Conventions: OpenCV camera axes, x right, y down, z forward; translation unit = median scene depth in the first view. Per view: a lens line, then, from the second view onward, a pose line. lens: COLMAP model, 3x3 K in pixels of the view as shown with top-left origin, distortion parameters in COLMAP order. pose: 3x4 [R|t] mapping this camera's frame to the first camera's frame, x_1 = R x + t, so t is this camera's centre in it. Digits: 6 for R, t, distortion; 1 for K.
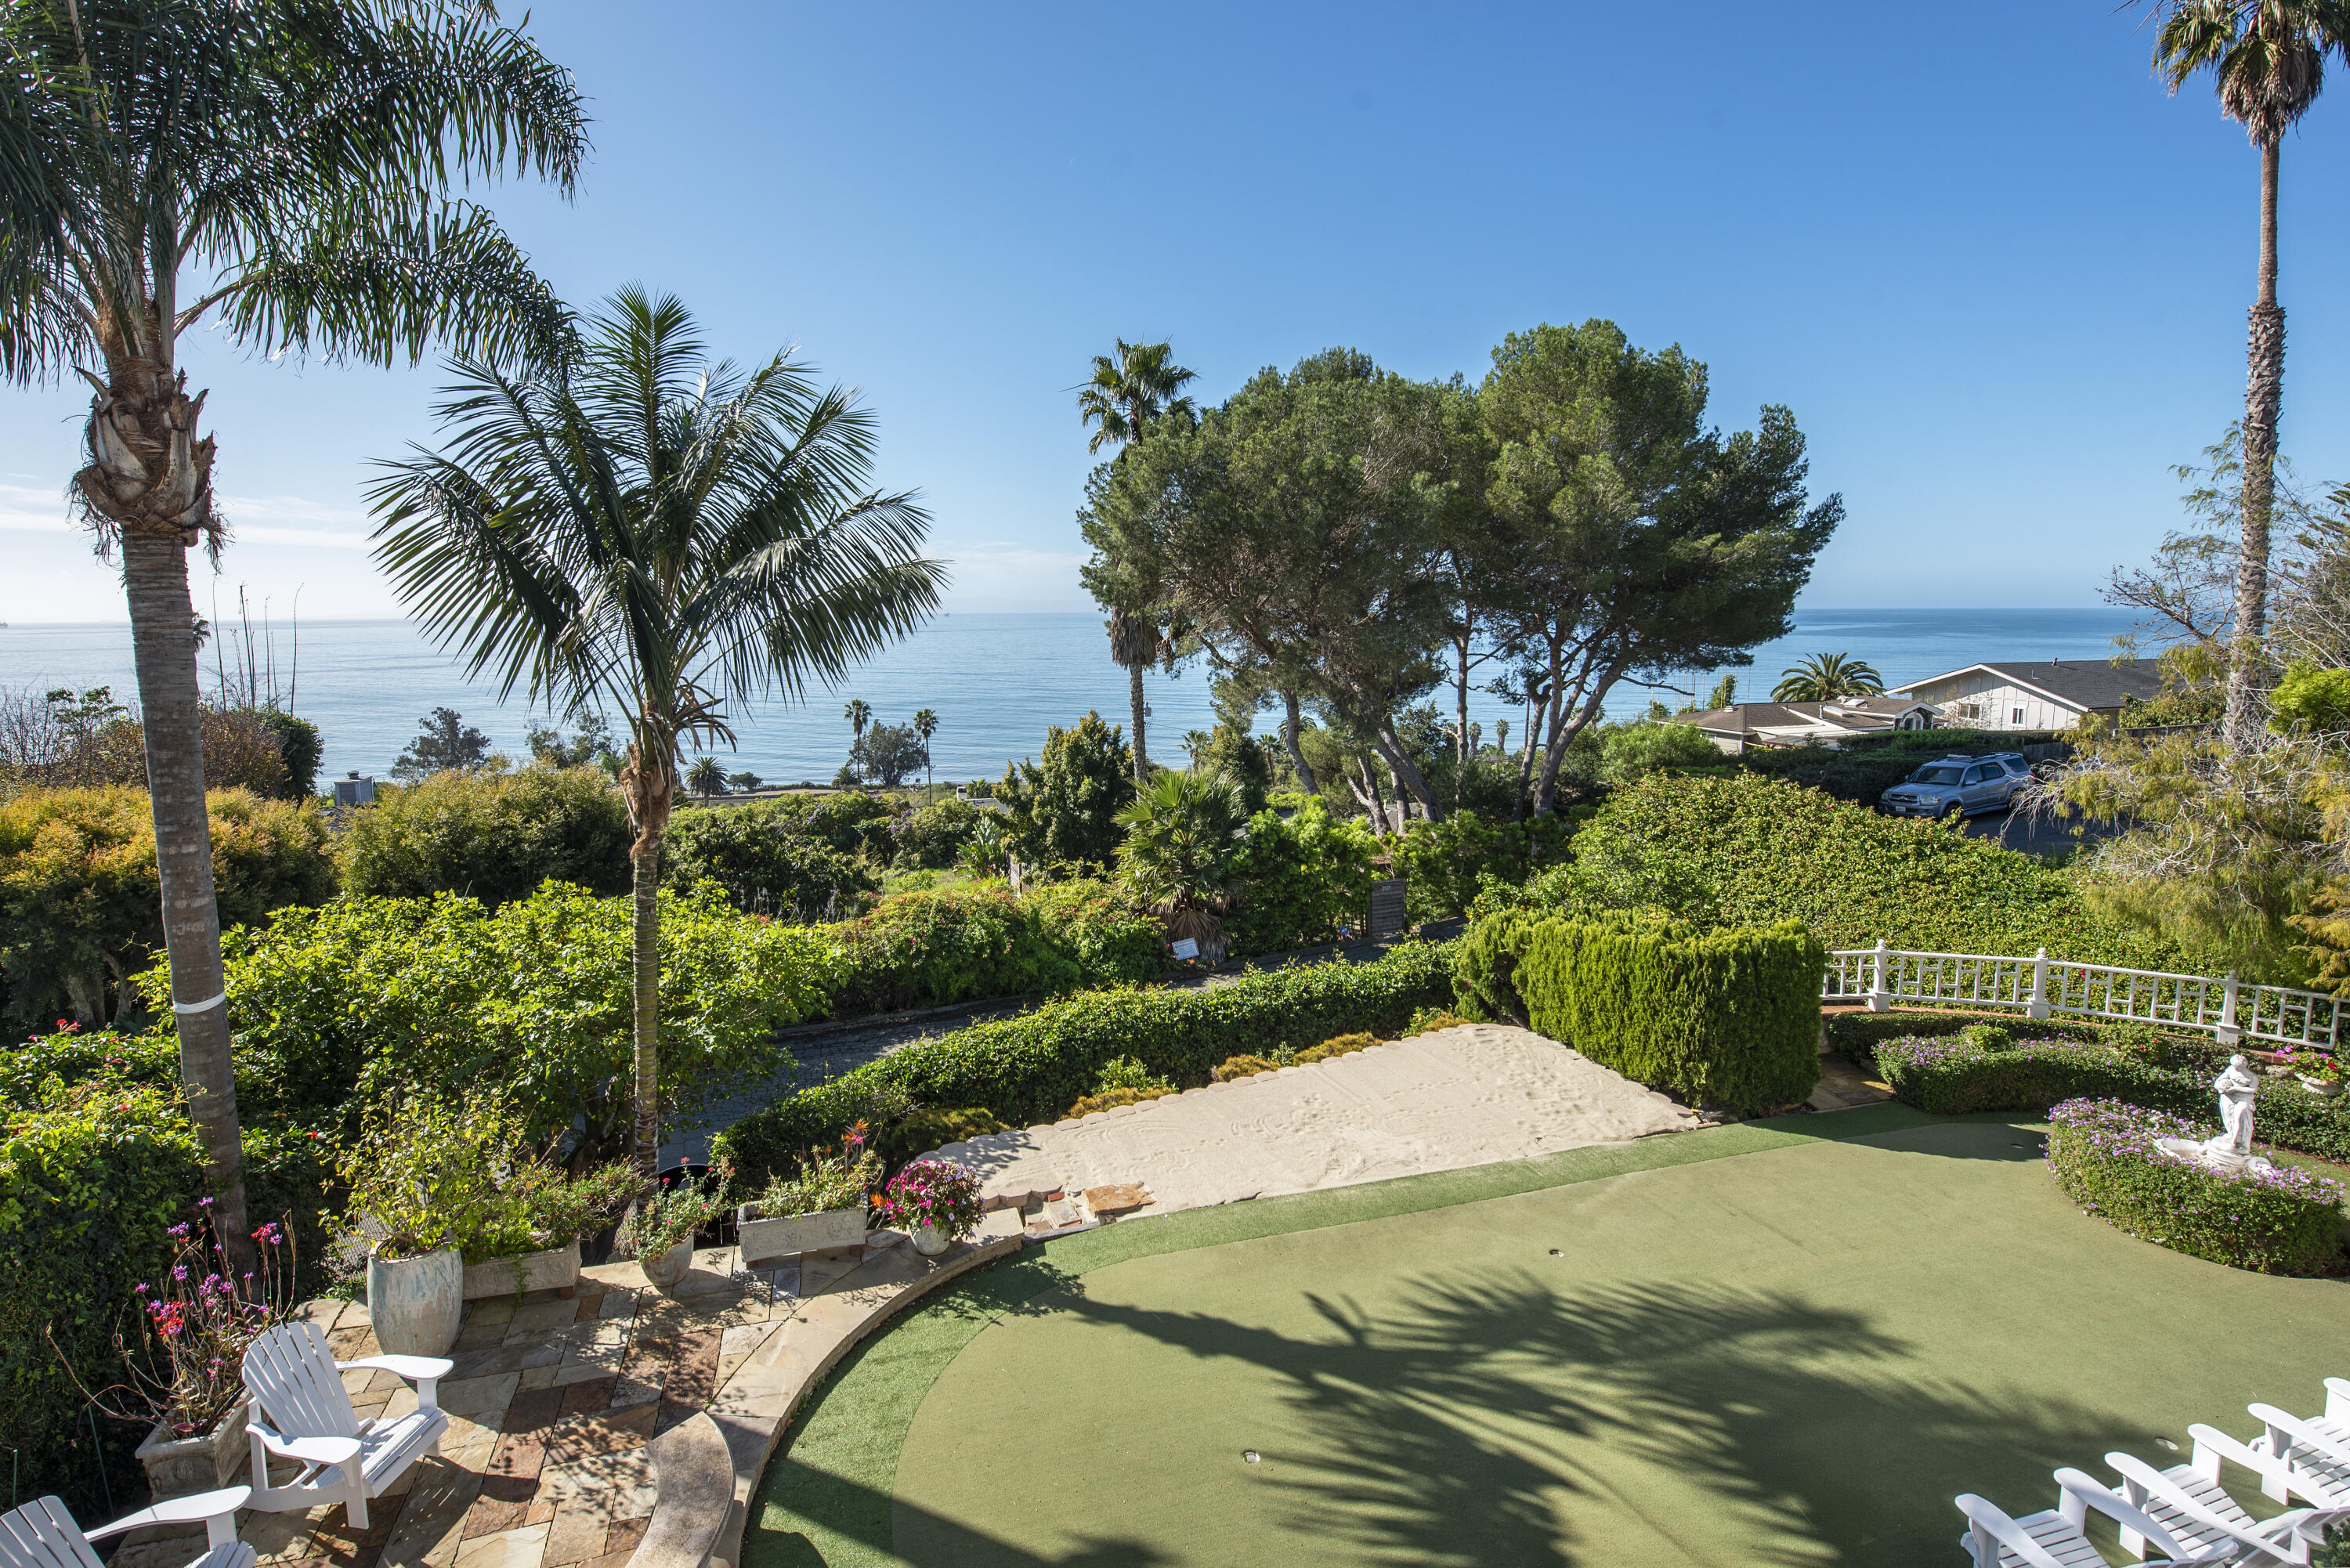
lens RADIAL K [[1128.8, 0, 1106.5], [0, 1128.8, 715.4], [0, 0, 1]] dist [-0.014371, -0.001410]
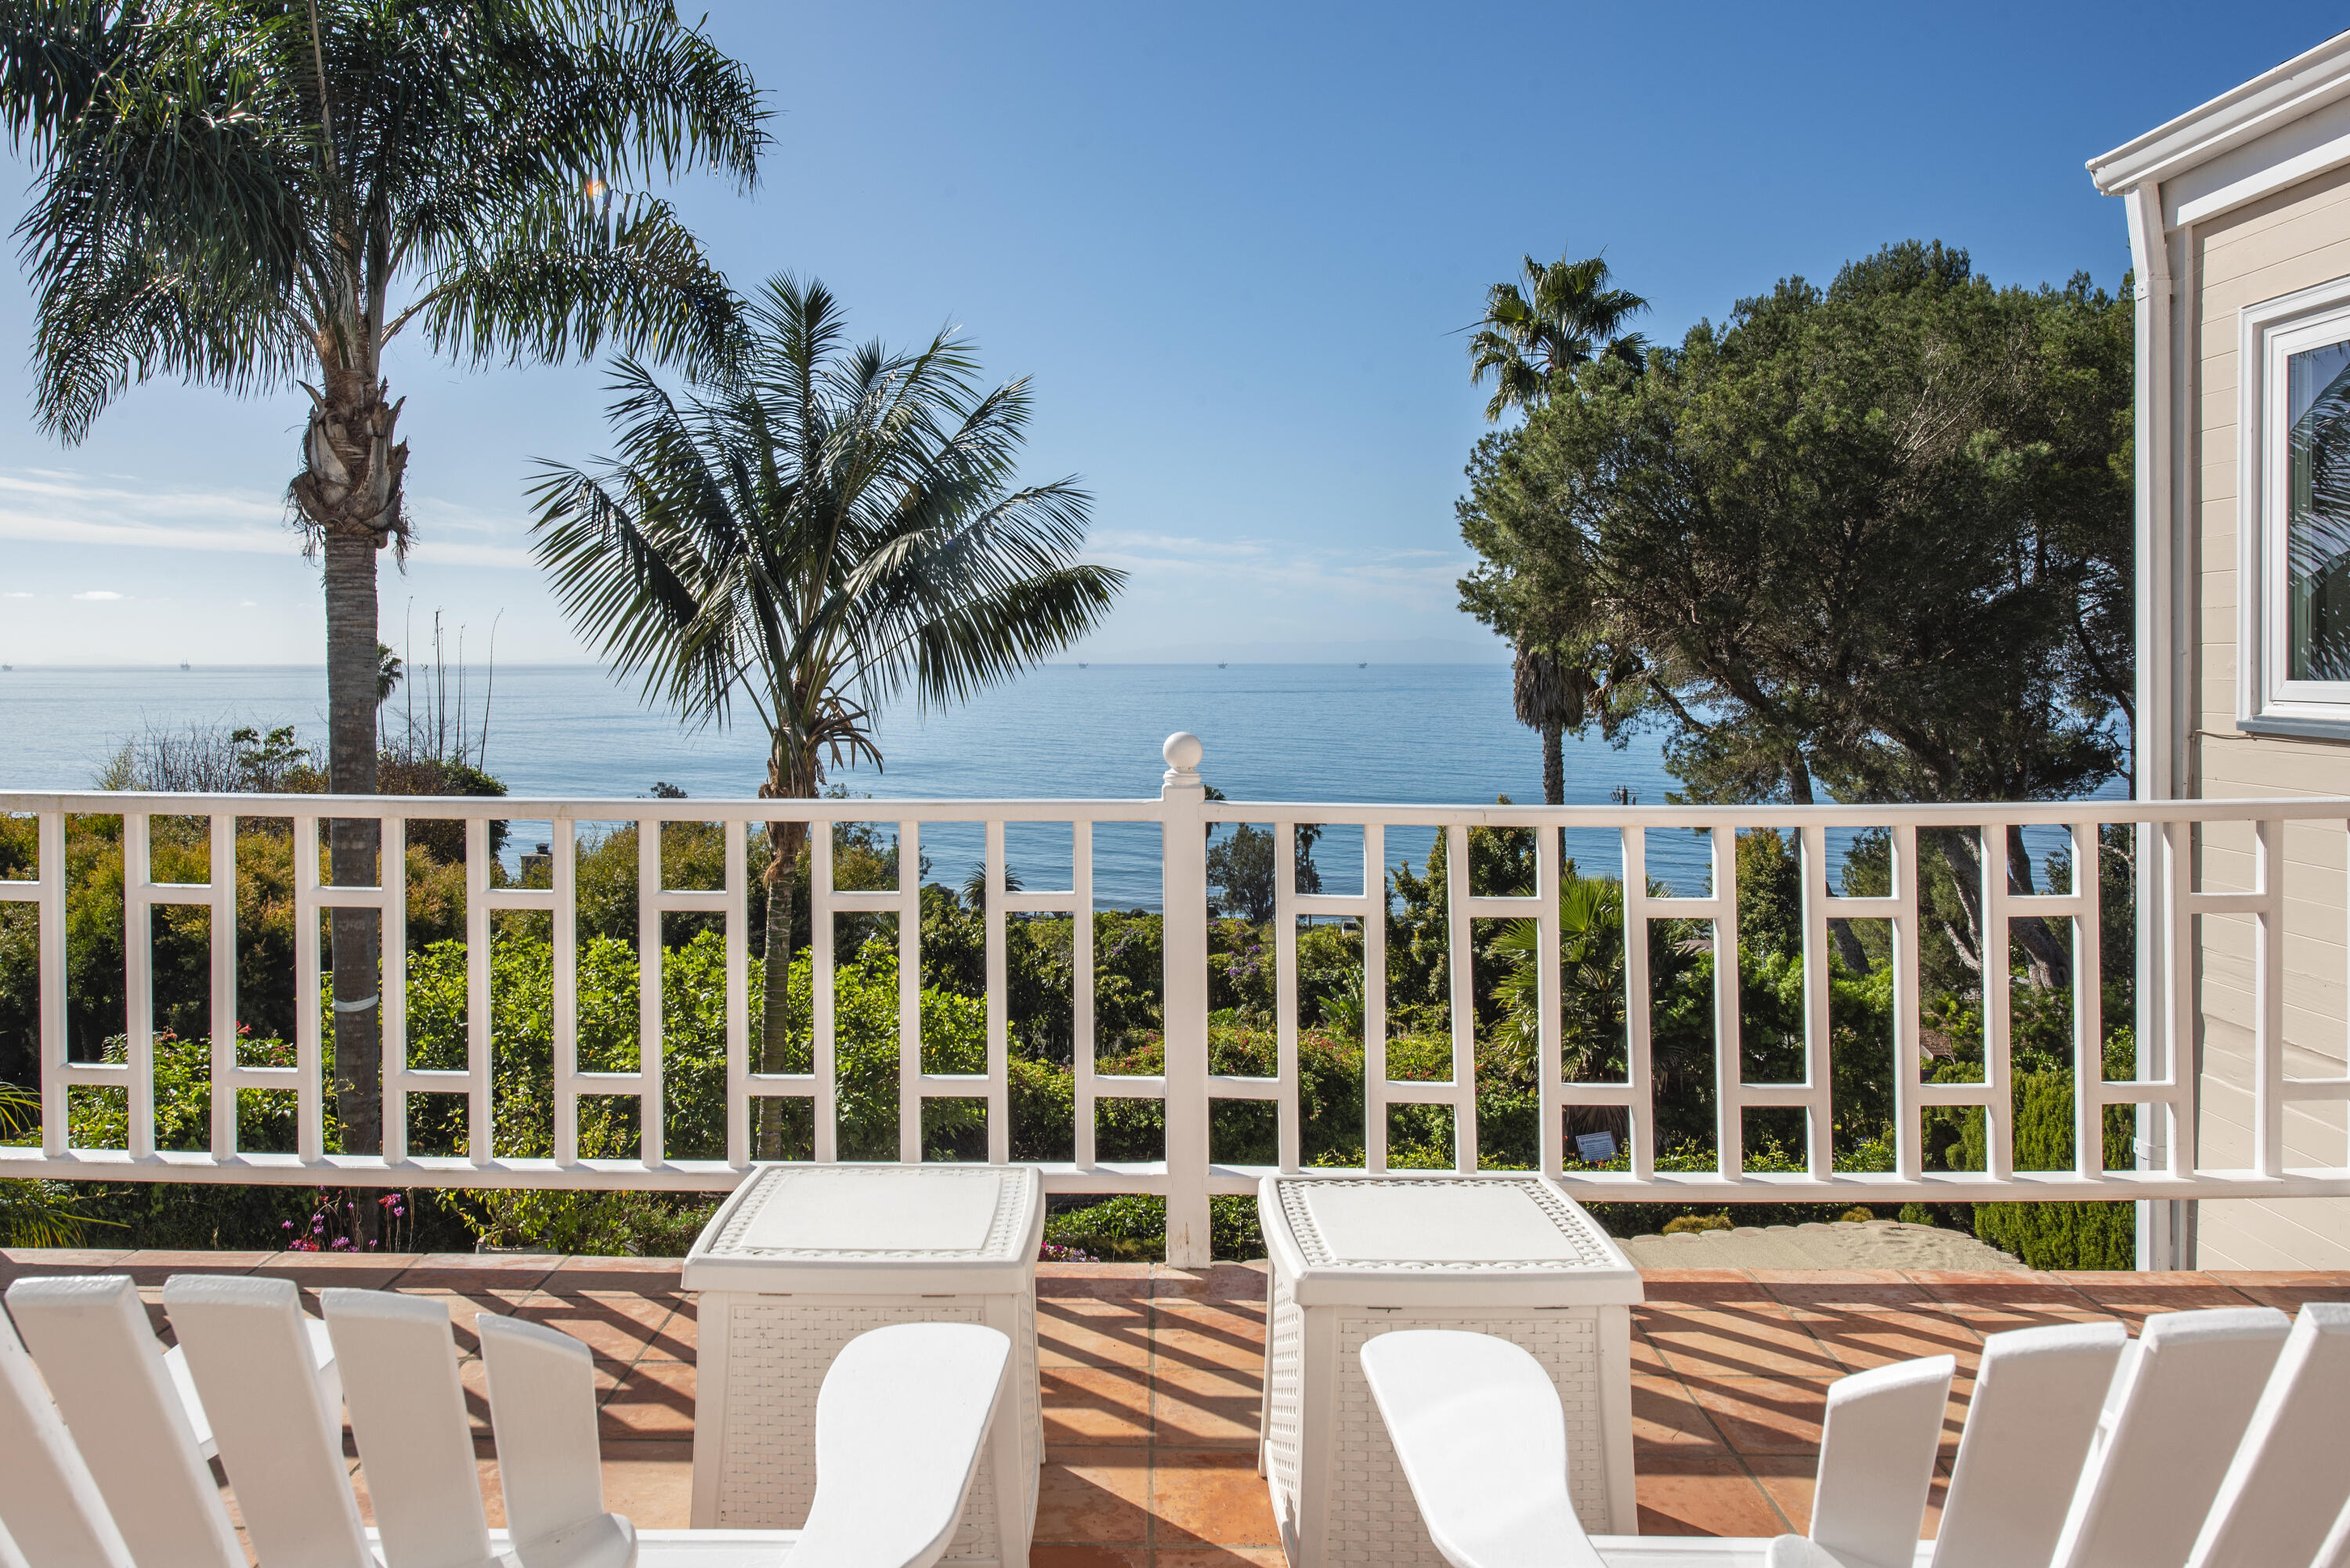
lens RADIAL K [[1750.7, 0, 1064.6], [0, 1750.7, 653.8], [0, 0, 1]] dist [0.003408, 0.003051]
pose [[0.950920, 0.005626, -0.309386, 0.109617], [-0.035651, 0.995169, -0.091480, 0.028038], [0.307377, 0.098020, 0.946526, -0.127479]]
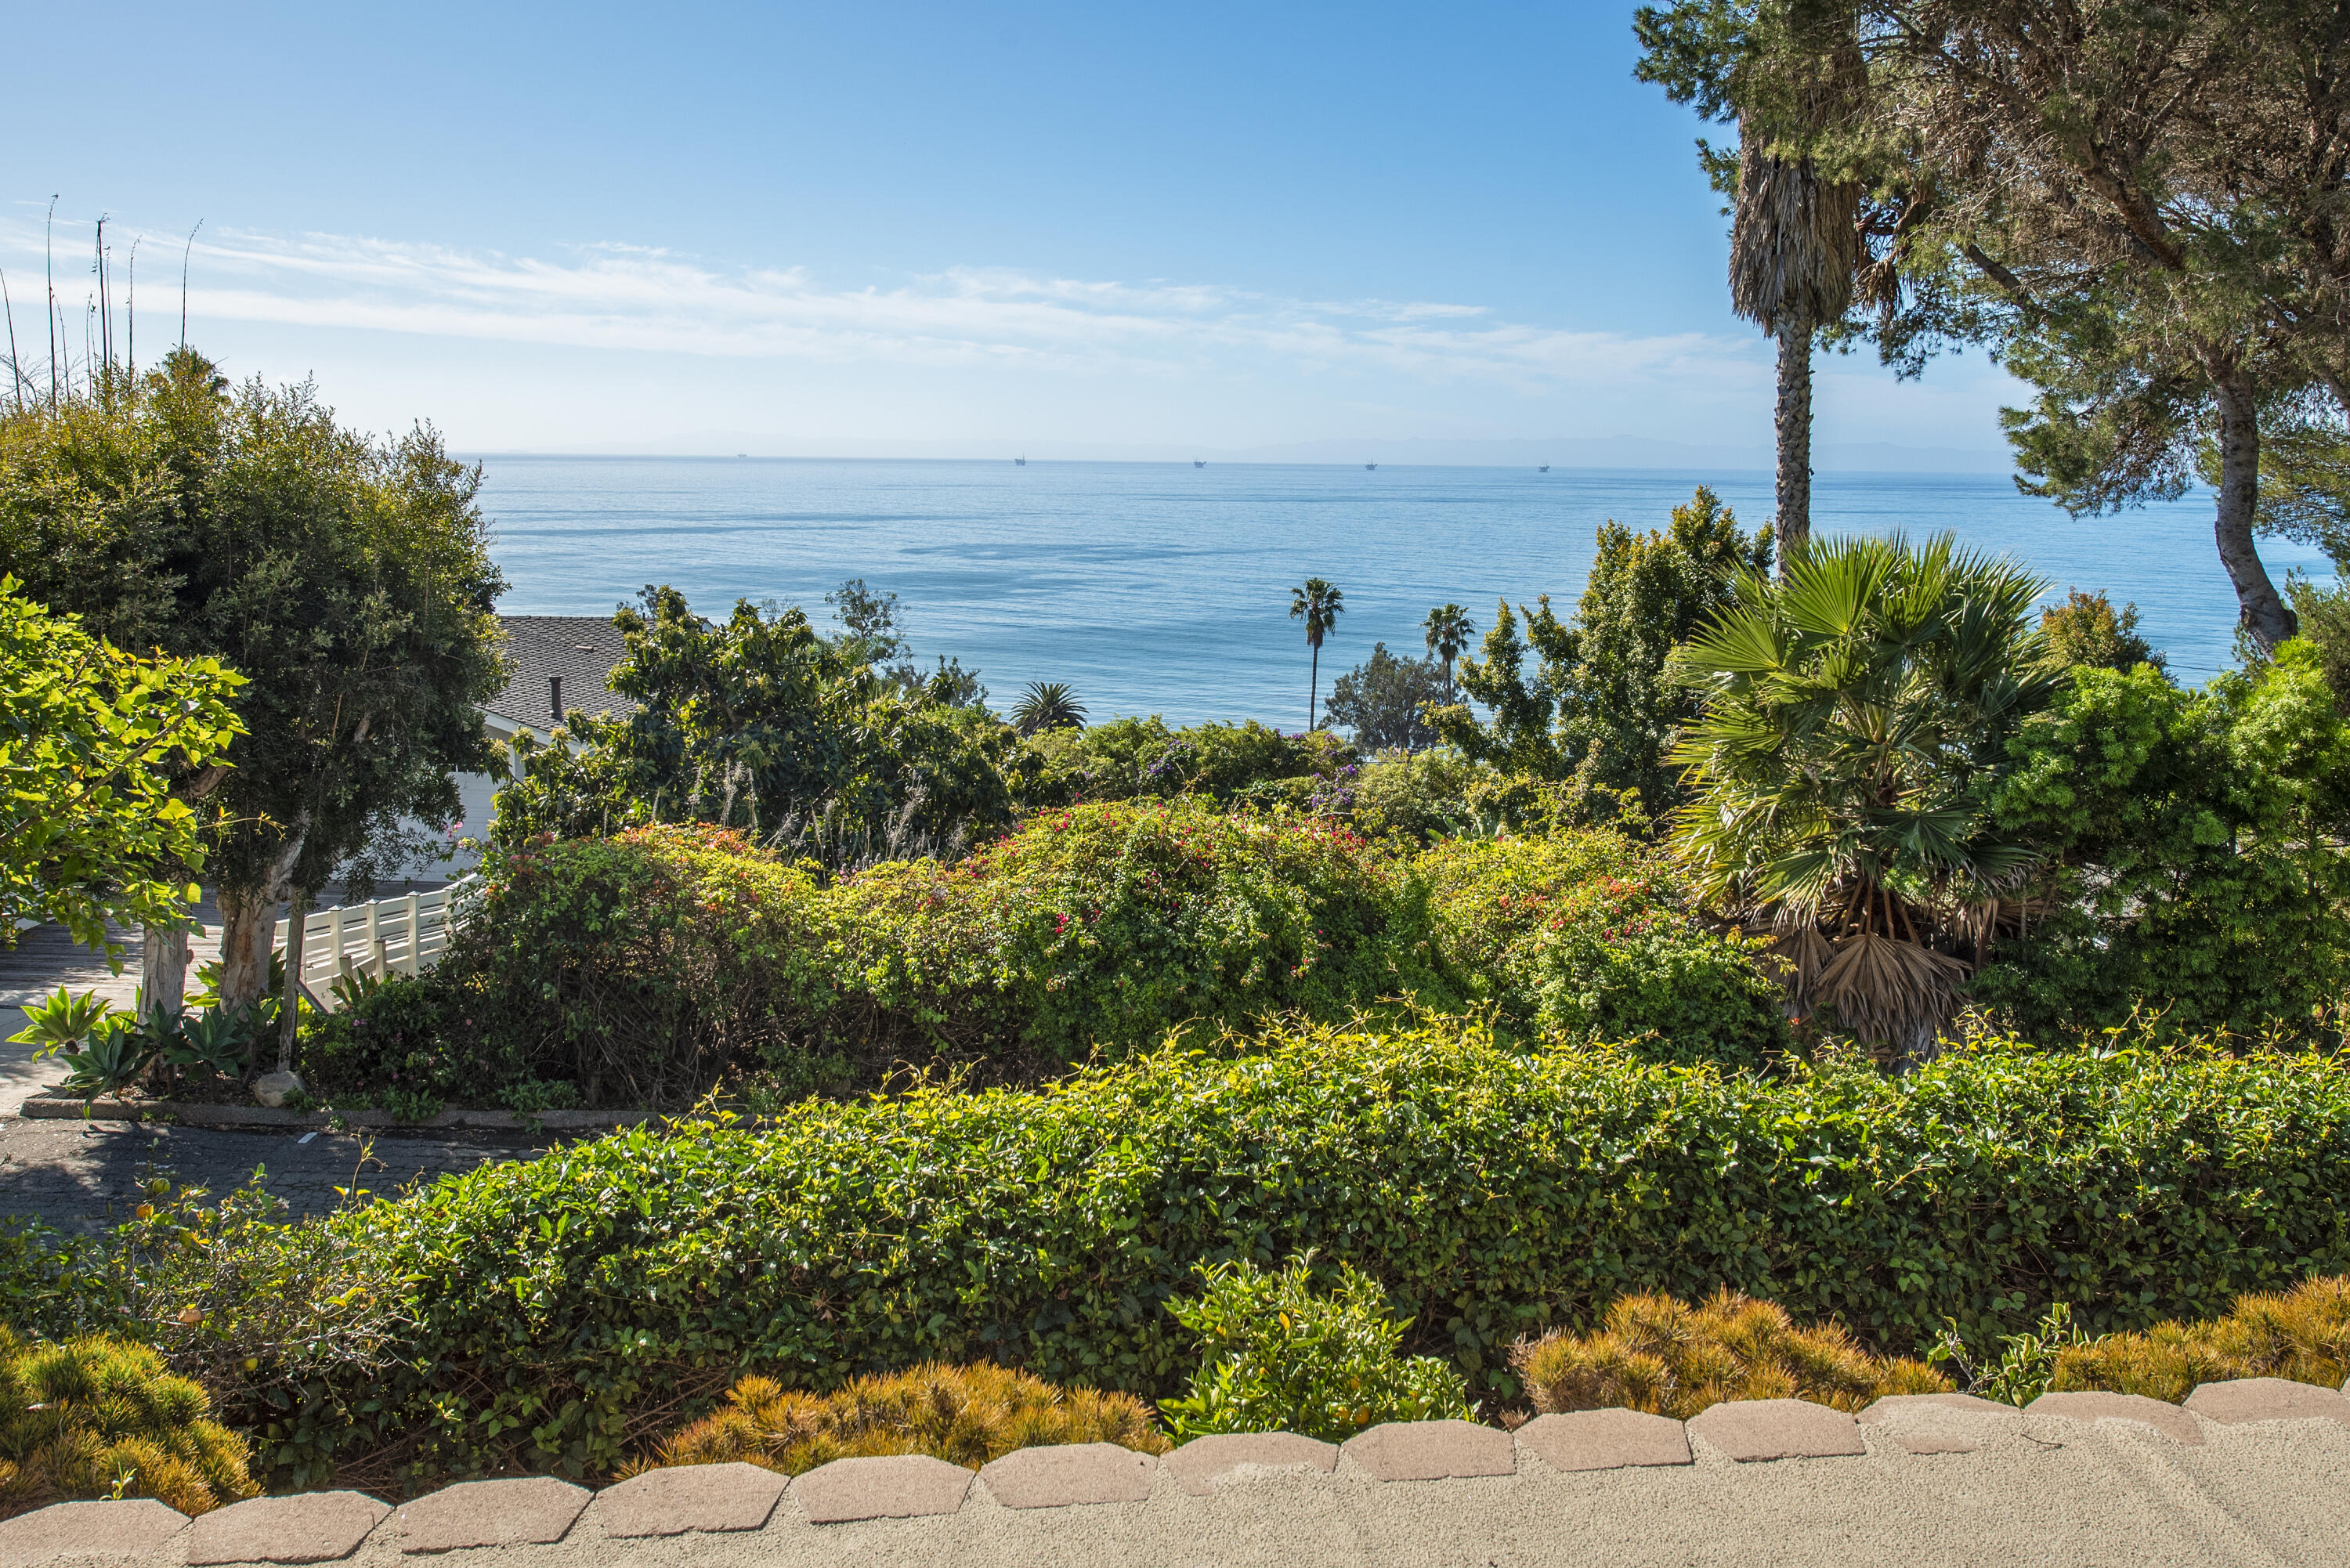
lens RADIAL K [[2083.7, 0, 1186.6], [0, 2083.7, 658.7], [0, 0, 1]] dist [-0.004991, 0.014989]
pose [[0.949577, 0.051538, -0.309268, 0.082522], [-0.054512, 0.998513, -0.000977, 0.123799], [0.308758, 0.017786, 0.950974, 0.396402]]
